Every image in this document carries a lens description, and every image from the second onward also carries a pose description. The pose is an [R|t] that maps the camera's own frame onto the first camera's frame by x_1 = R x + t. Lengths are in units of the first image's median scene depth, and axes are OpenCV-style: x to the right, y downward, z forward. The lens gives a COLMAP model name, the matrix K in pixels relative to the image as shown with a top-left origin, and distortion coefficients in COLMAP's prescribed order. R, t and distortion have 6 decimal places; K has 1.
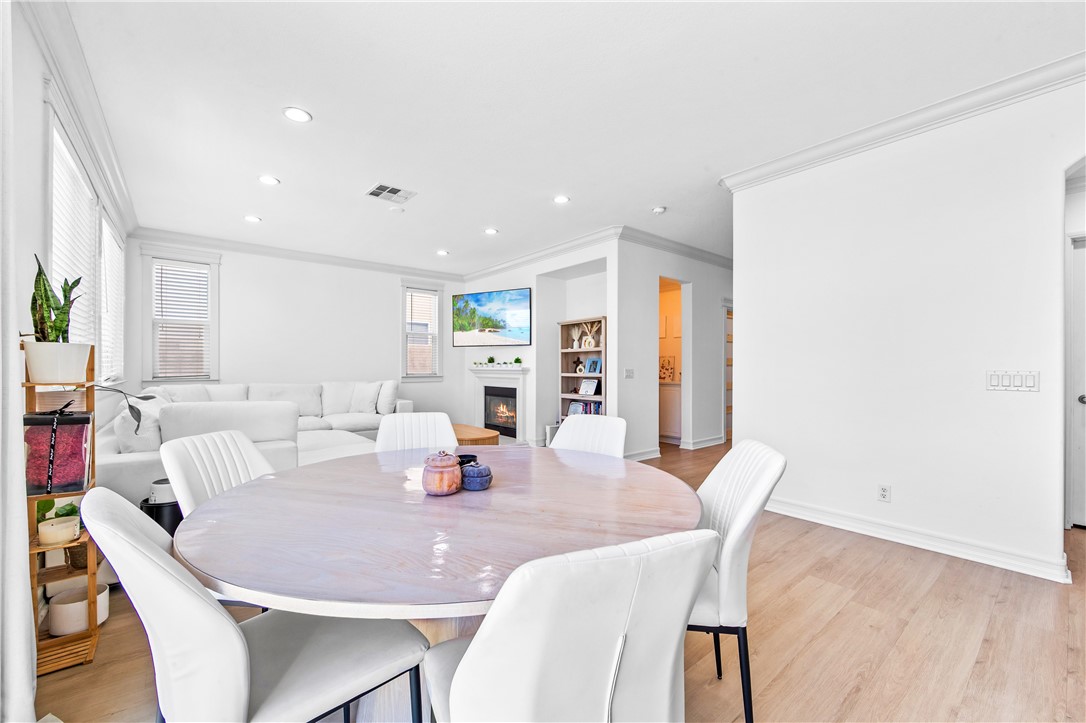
lens RADIAL K [[445.2, 0, 546.6], [0, 445.2, 367.1], [0, 0, 1]] dist [-0.000329, -0.000127]
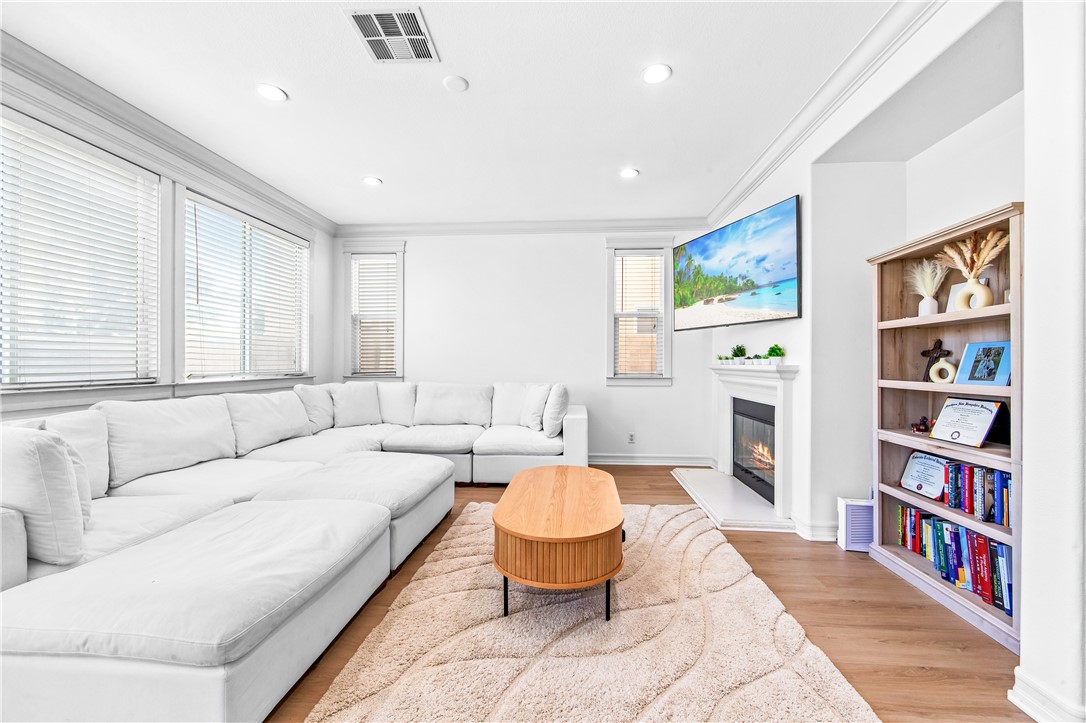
lens RADIAL K [[438.6, 0, 537.8], [0, 438.6, 363.5], [0, 0, 1]] dist [-0.001796, -0.000263]
pose [[0.714963, 0.002828, -0.699157, 0.090315], [-0.003869, 0.999993, 0.000088, -0.000213], [0.699152, 0.002642, 0.714969, 0.483376]]
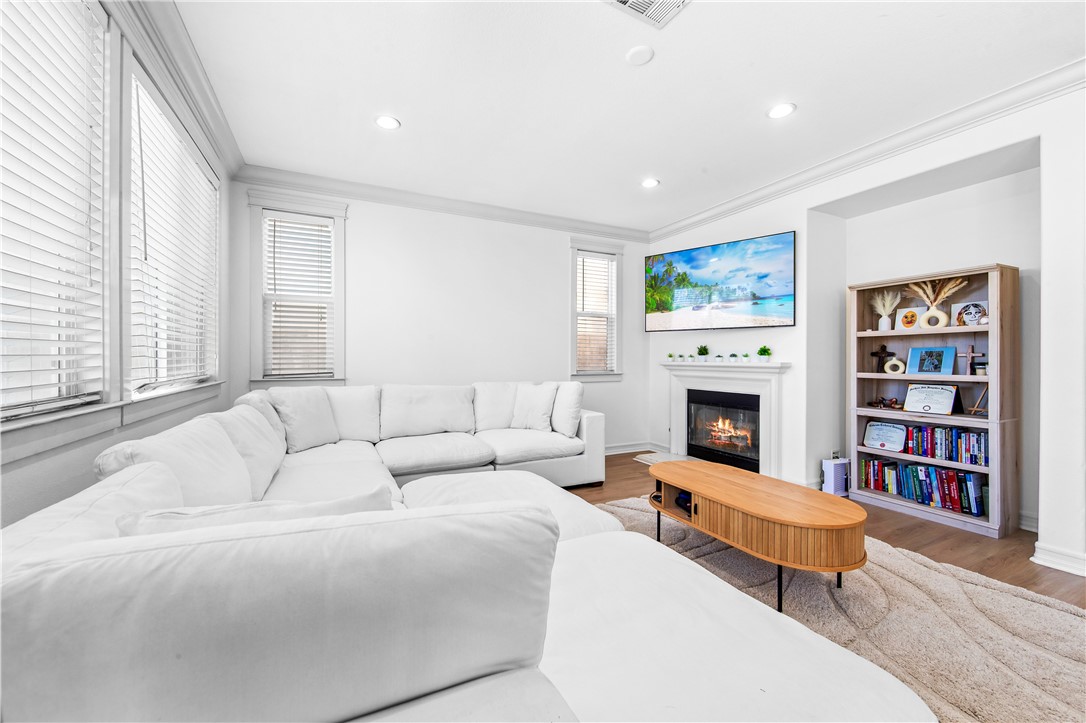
lens RADIAL K [[435.3, 0, 543.0], [0, 435.3, 361.5], [0, 0, 1]] dist [-0.000347, -0.000079]
pose [[0.973205, 0.002615, -0.229923, -0.234510], [-0.001638, 0.999989, 0.004437, -0.002816], [0.229932, -0.003941, 0.973199, 0.347027]]
